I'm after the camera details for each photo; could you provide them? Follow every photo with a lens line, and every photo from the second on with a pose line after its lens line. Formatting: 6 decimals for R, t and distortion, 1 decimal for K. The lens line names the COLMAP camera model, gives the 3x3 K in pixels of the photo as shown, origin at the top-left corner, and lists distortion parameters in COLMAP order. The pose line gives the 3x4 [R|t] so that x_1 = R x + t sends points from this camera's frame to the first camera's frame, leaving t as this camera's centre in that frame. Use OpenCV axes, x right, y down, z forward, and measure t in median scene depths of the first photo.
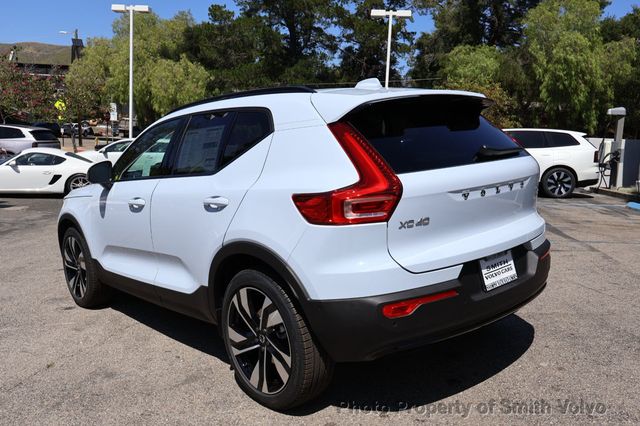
lens RADIAL K [[564.0, 0, 296.7], [0, 564.0, 210.5], [0, 0, 1]] dist [0.010834, 0.031928]
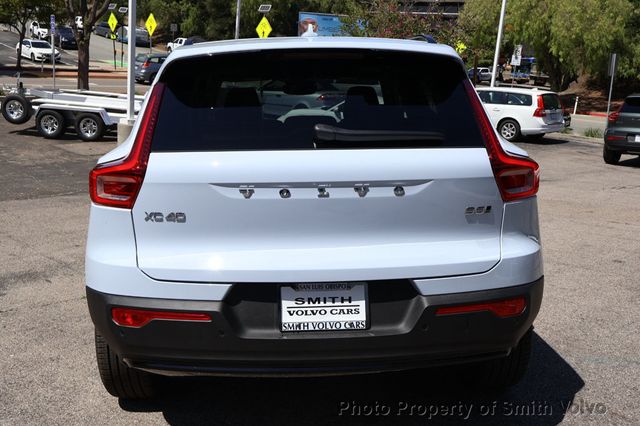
lens RADIAL K [[628.5, 0, 321.3], [0, 628.5, 219.1], [0, 0, 1]] dist [0.043624, 0.000000]
pose [[0.785651, 0.173164, -0.593942, 0.693452], [-0.123623, 0.984609, 0.123538, -0.084078], [0.606193, -0.023633, 0.794966, 0.339839]]
